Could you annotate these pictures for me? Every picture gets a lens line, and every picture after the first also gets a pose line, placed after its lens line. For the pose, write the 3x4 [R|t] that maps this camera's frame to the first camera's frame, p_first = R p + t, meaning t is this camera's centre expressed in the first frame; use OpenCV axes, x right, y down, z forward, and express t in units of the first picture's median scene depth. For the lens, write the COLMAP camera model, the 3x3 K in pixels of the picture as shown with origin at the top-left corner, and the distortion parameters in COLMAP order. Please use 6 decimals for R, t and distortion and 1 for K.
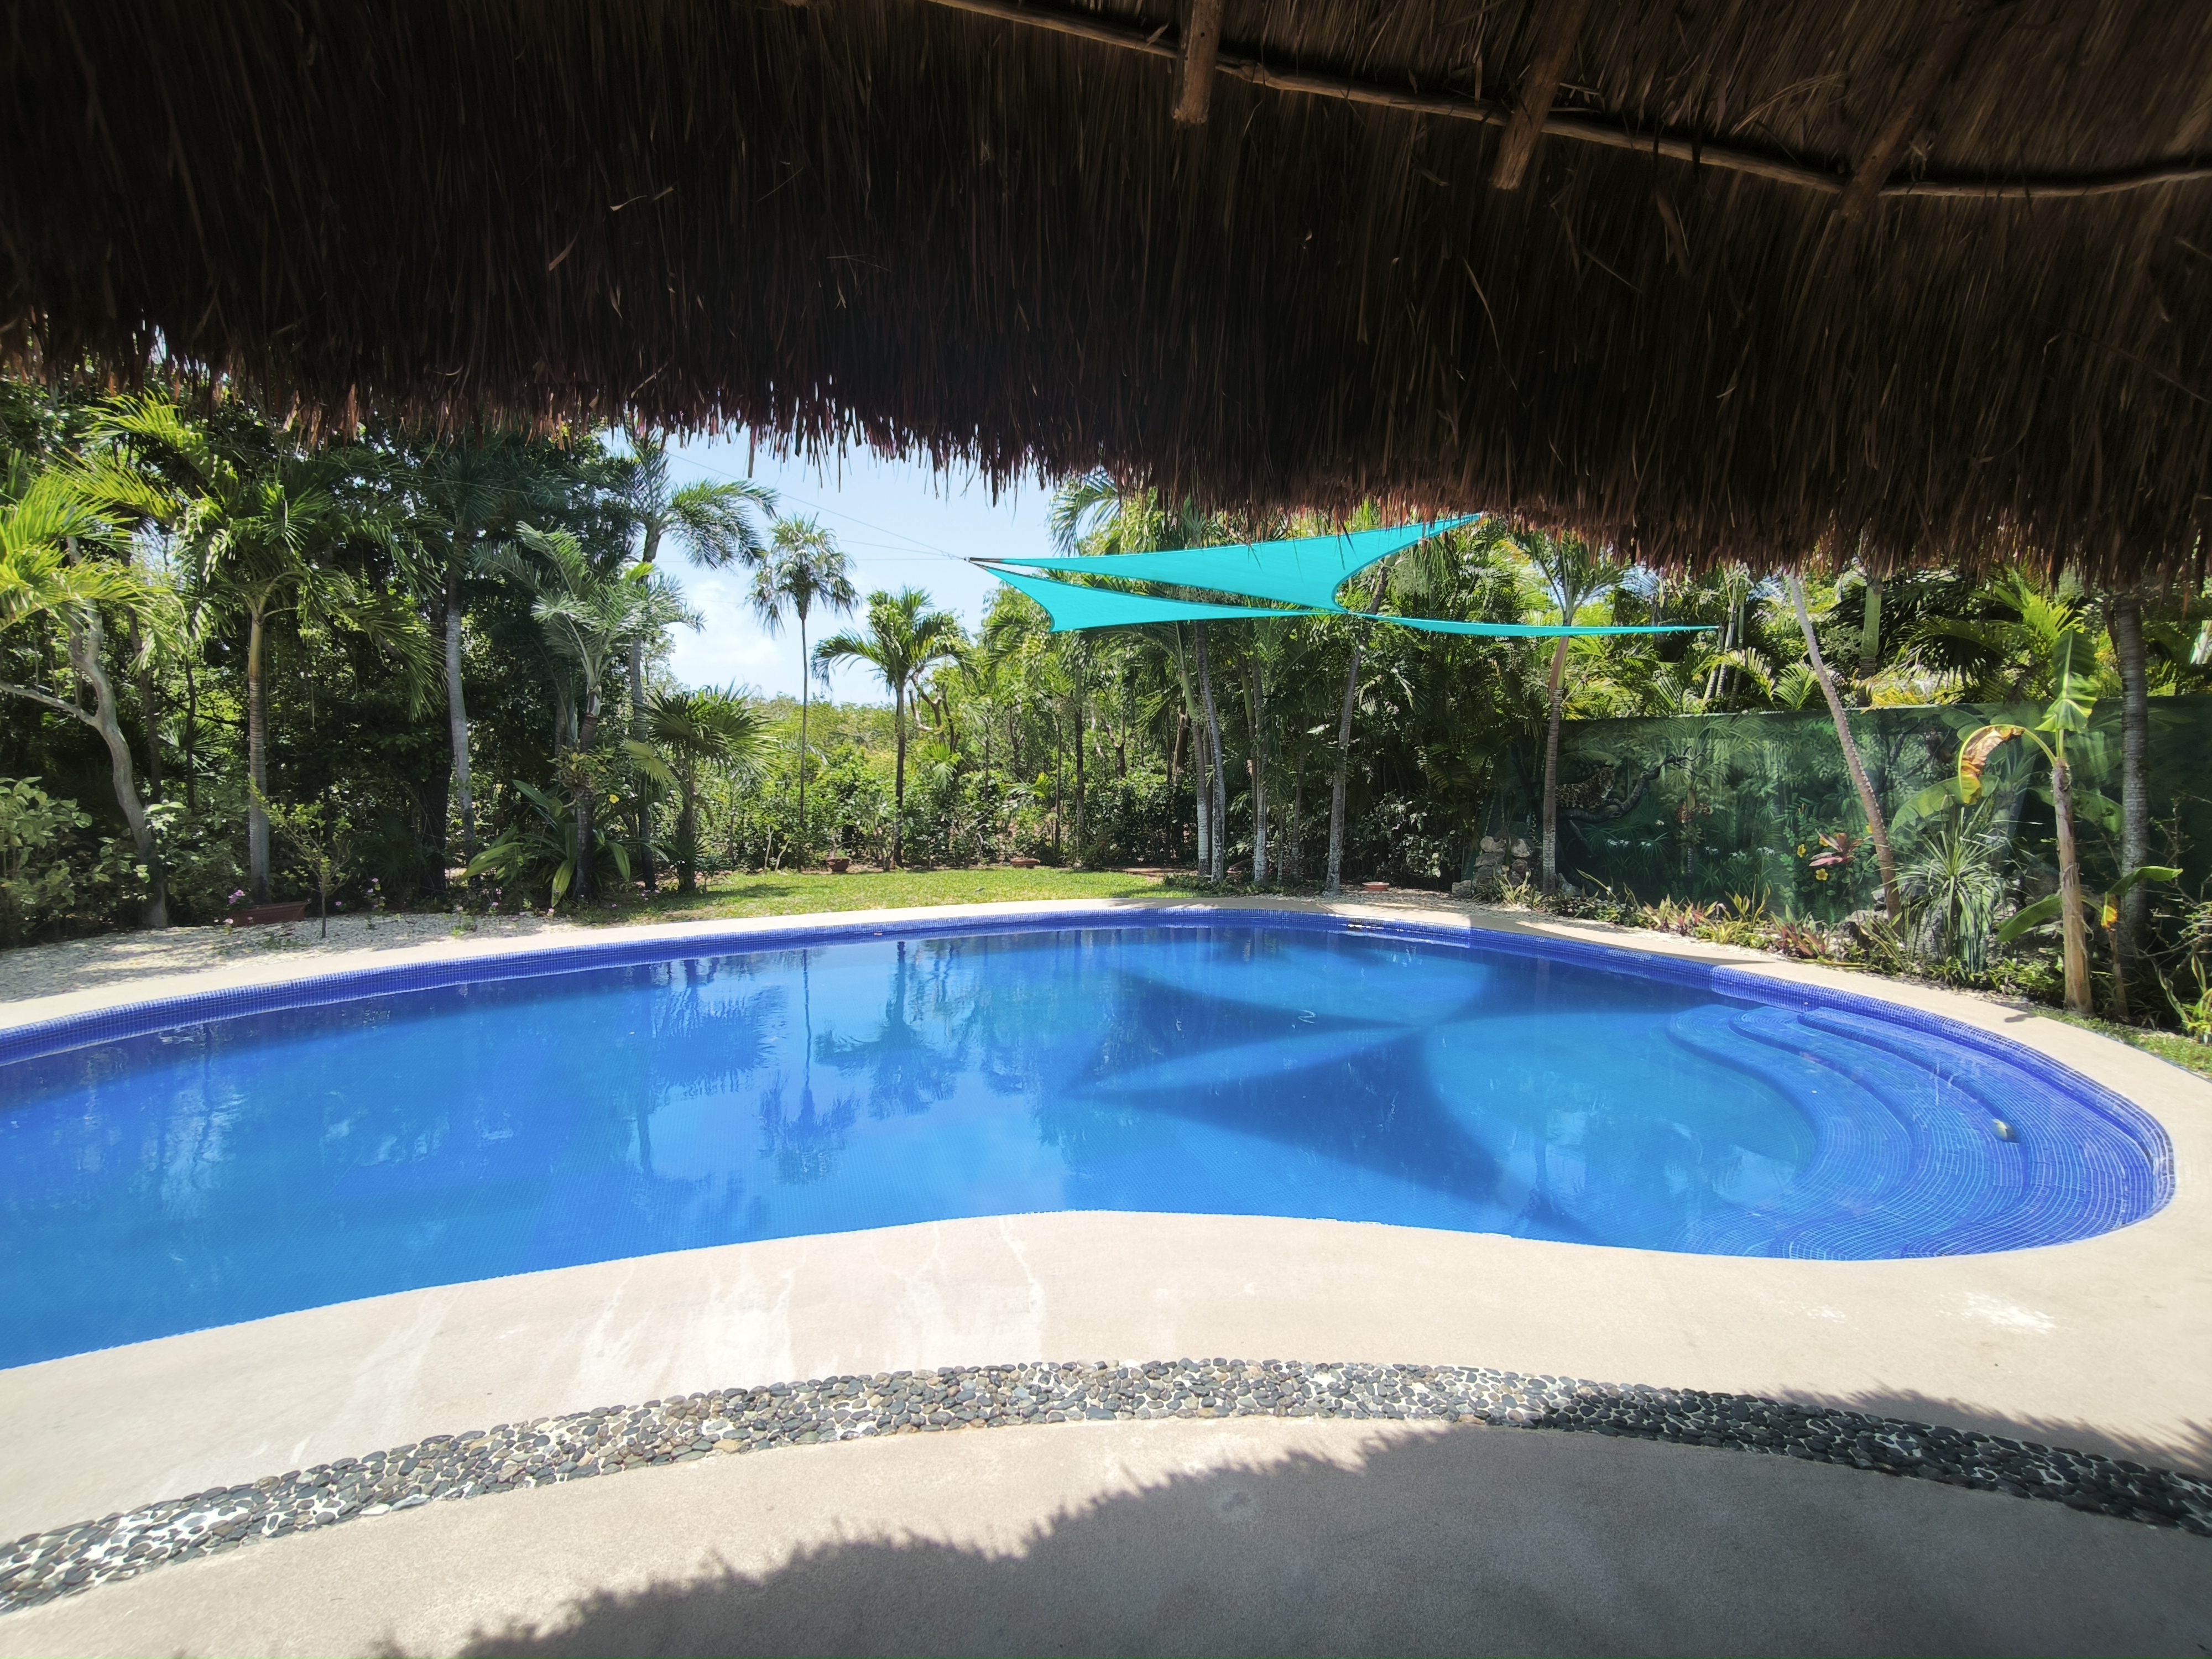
lens RADIAL K [[951.7, 0, 1103.8], [0, 951.7, 820.5], [0, 0, 1]] dist [-0.000088, 0.000105]
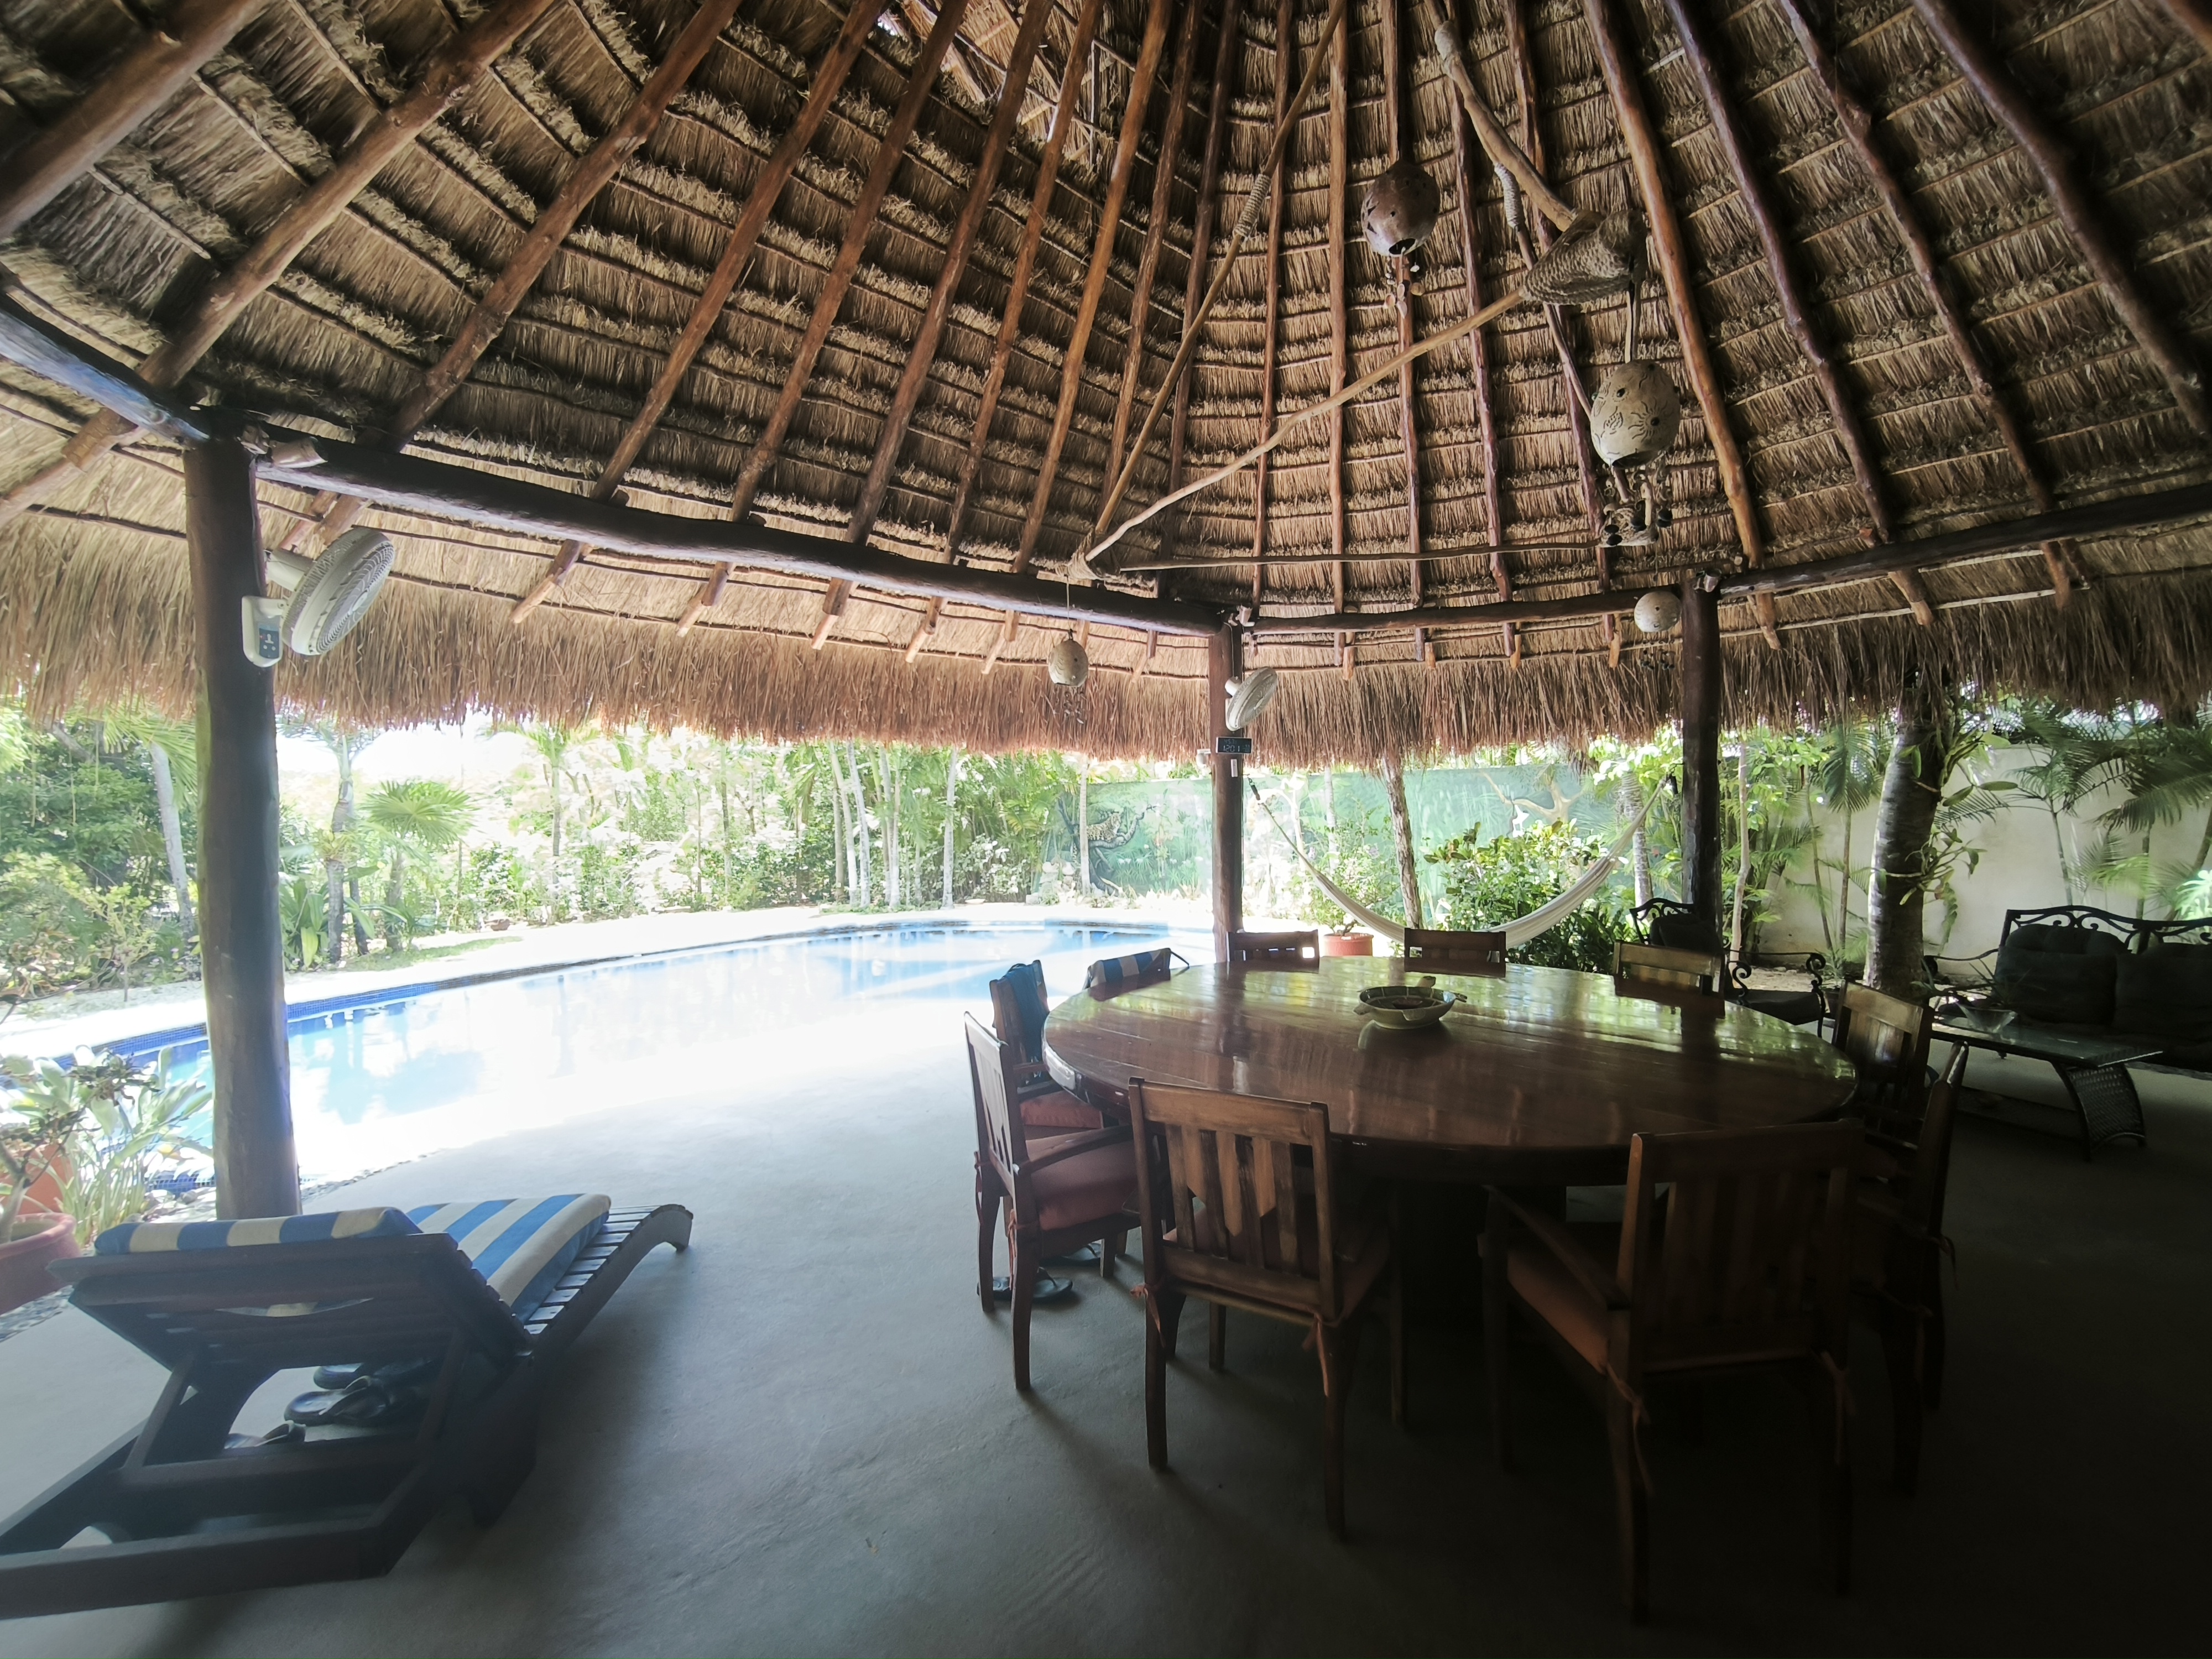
lens RADIAL K [[951.7, 0, 1105.6], [0, 951.7, 826.9], [0, 0, 1]] dist [-0.000088, 0.000105]
pose [[0.896712, -0.041418, 0.440673, -0.162459], [0.061162, 0.997656, -0.030689, 0.013017], [-0.438369, 0.054472, 0.897143, -0.365883]]
